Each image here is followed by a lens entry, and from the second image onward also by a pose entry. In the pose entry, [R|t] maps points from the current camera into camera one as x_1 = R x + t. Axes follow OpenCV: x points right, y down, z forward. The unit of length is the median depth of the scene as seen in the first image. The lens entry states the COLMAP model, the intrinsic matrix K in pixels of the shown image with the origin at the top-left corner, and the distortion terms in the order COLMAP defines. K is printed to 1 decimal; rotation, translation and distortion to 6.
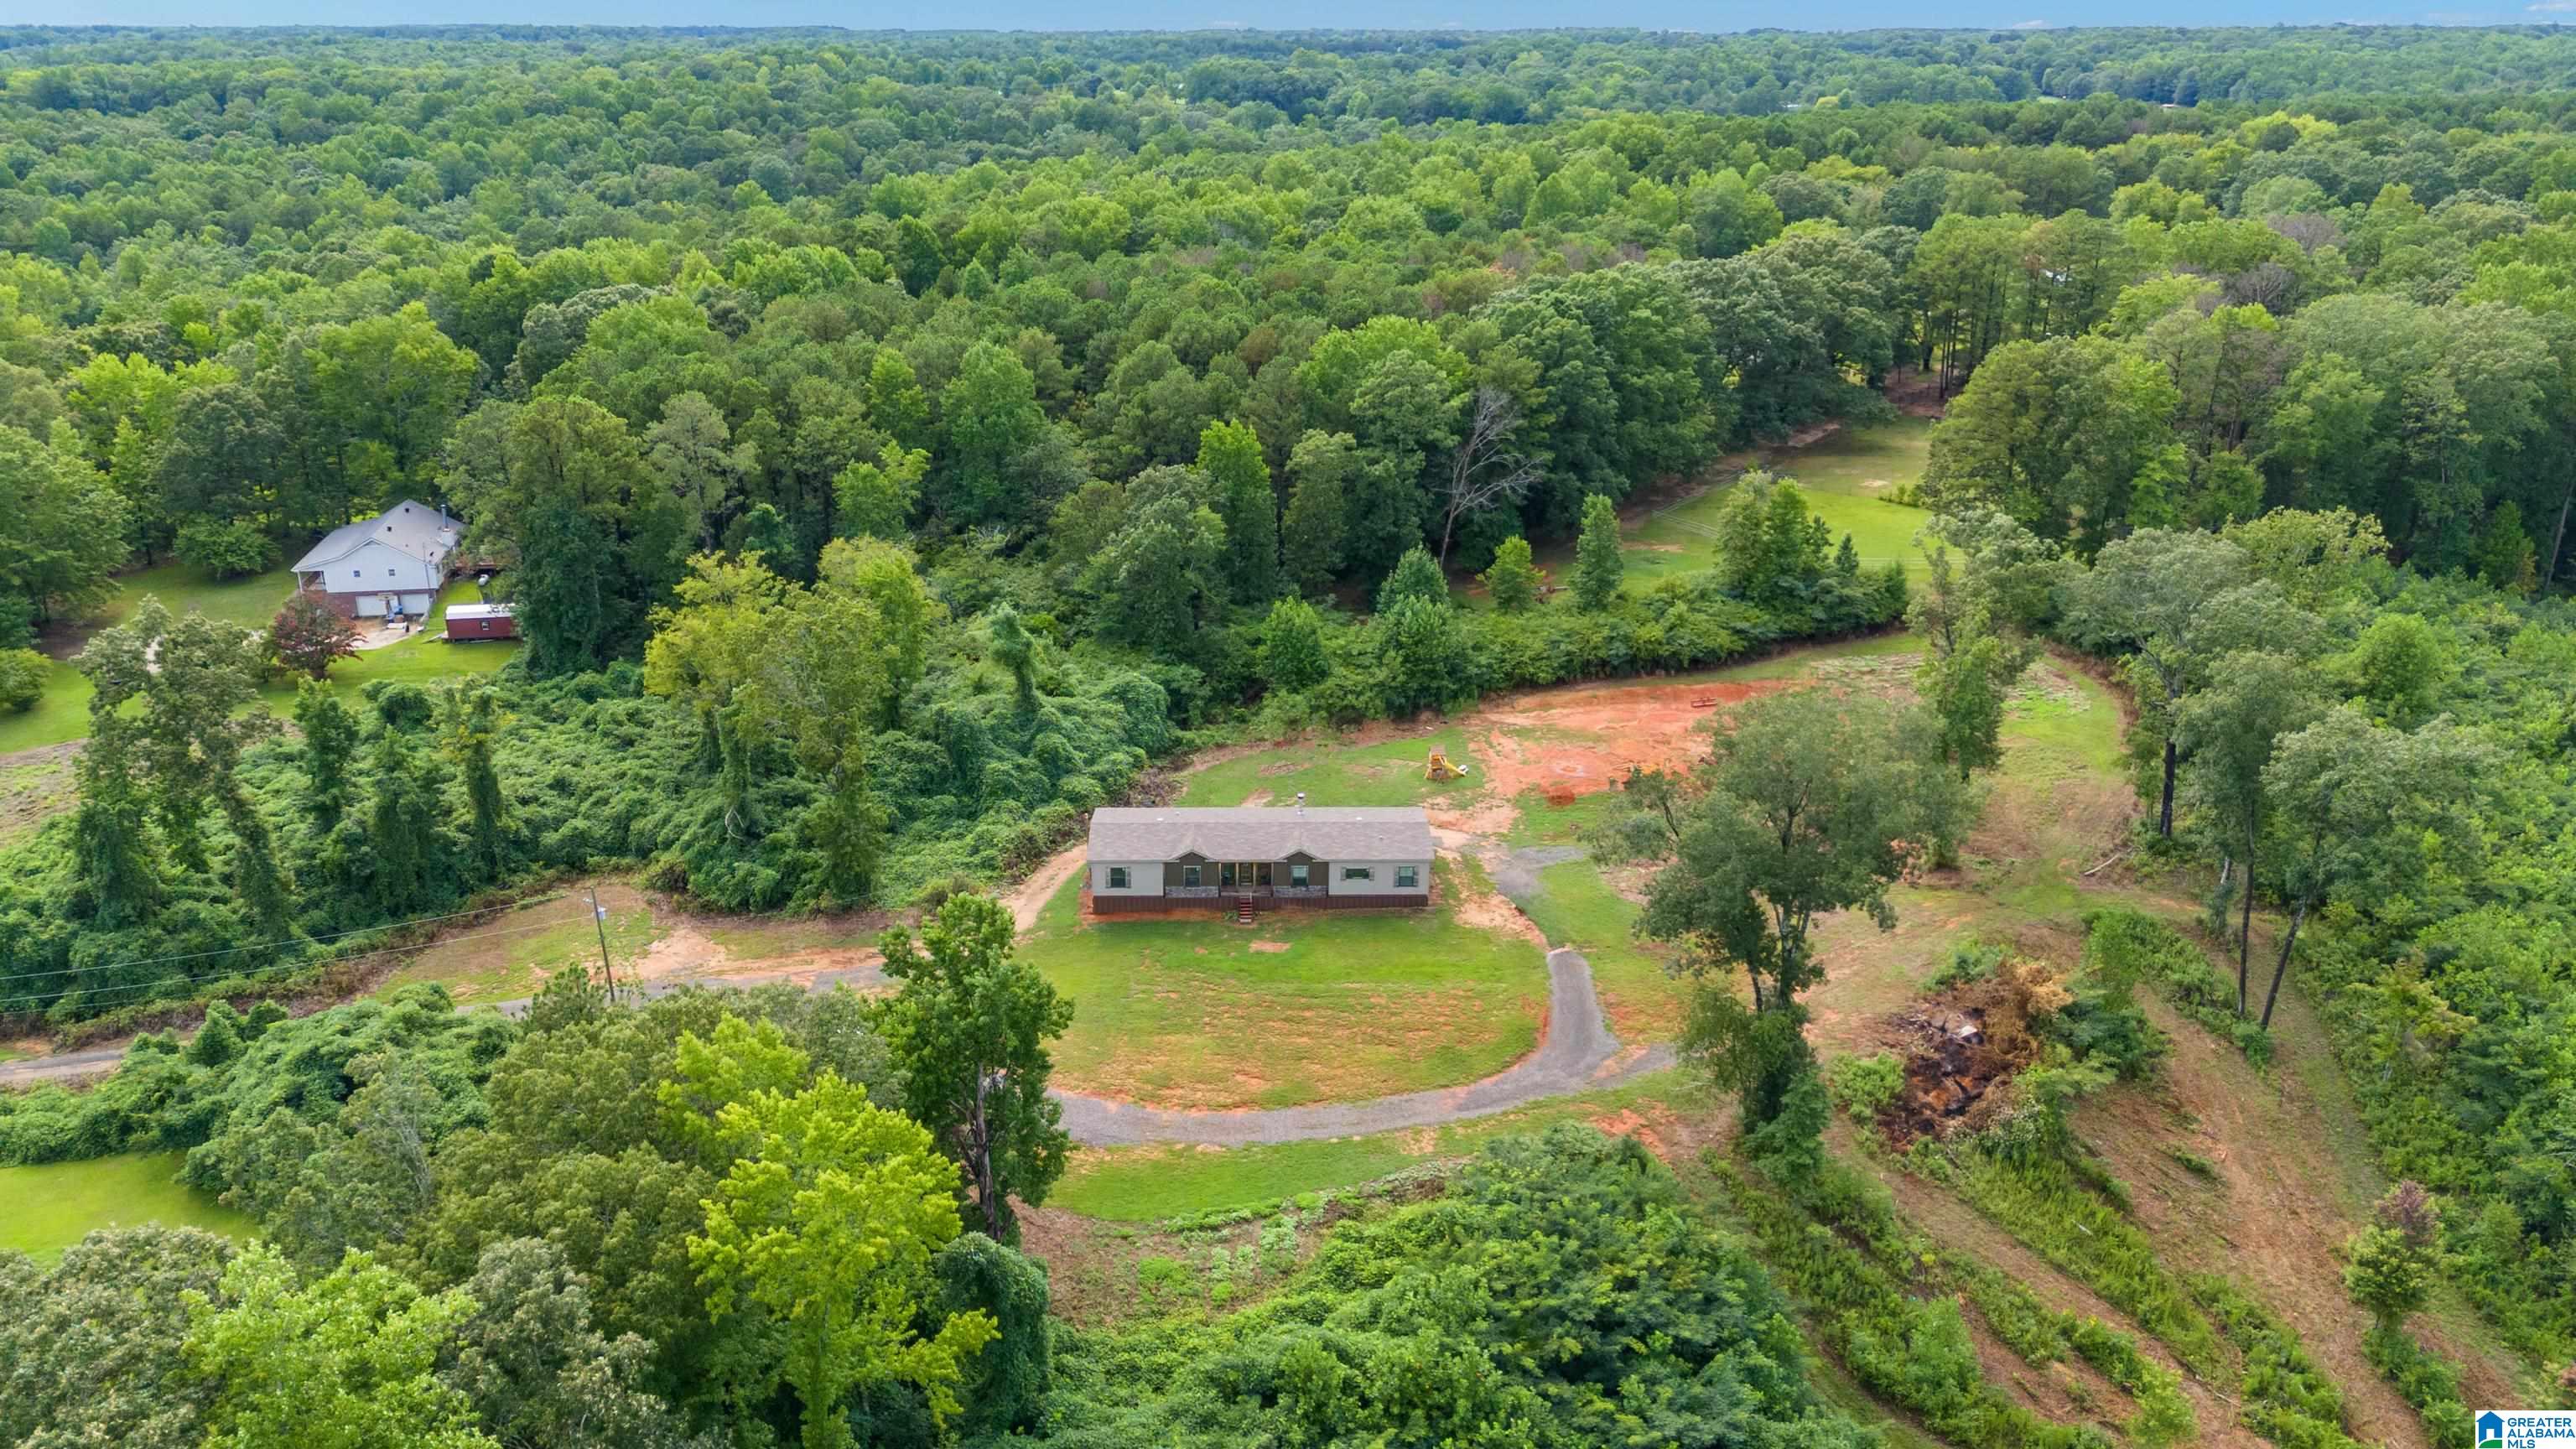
lens RADIAL K [[1905.7, 0, 1288.1], [0, 1905.7, 725.8], [0, 0, 1]] dist [0.070391, -0.067683]
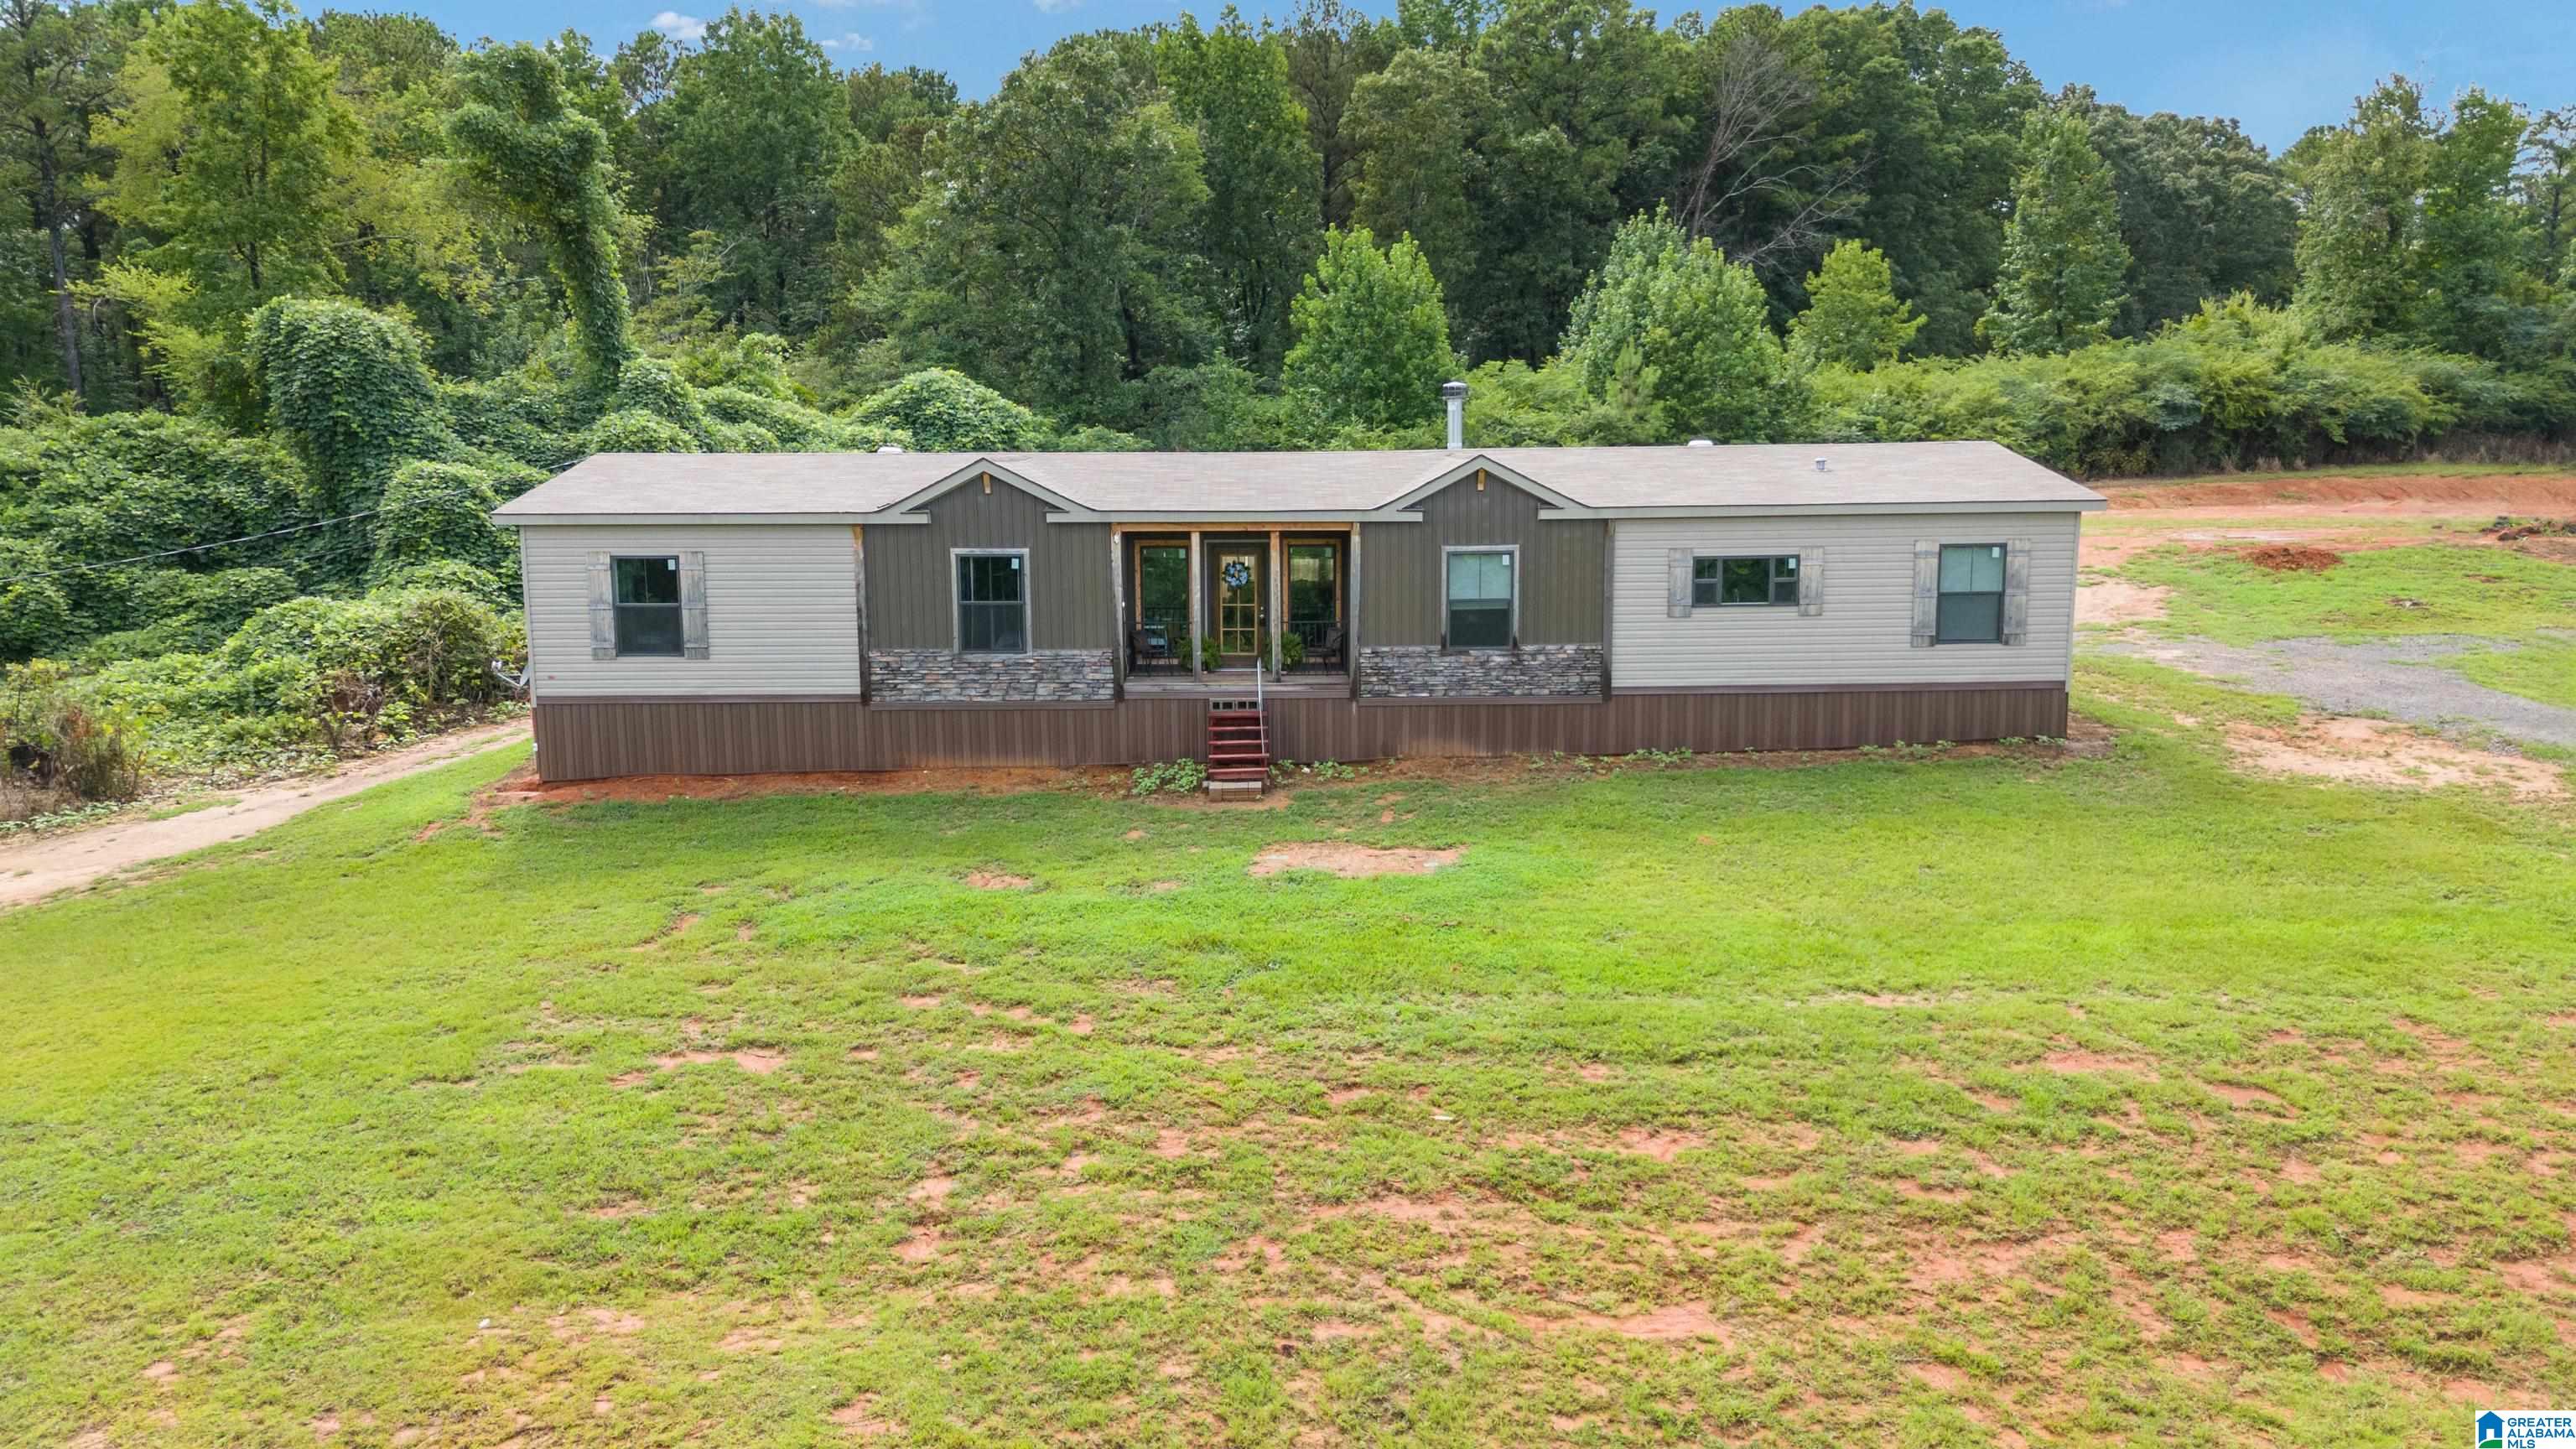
lens RADIAL K [[1905.7, 0, 1289.5], [0, 1905.7, 723.3], [0, 0, 1]] dist [0.070391, -0.067683]
pose [[0.999931, -0.008435, -0.008151, -0.014205], [0.006713, 0.981367, -0.192026, 0.134983], [0.009619, 0.191958, 0.981356, 0.784995]]
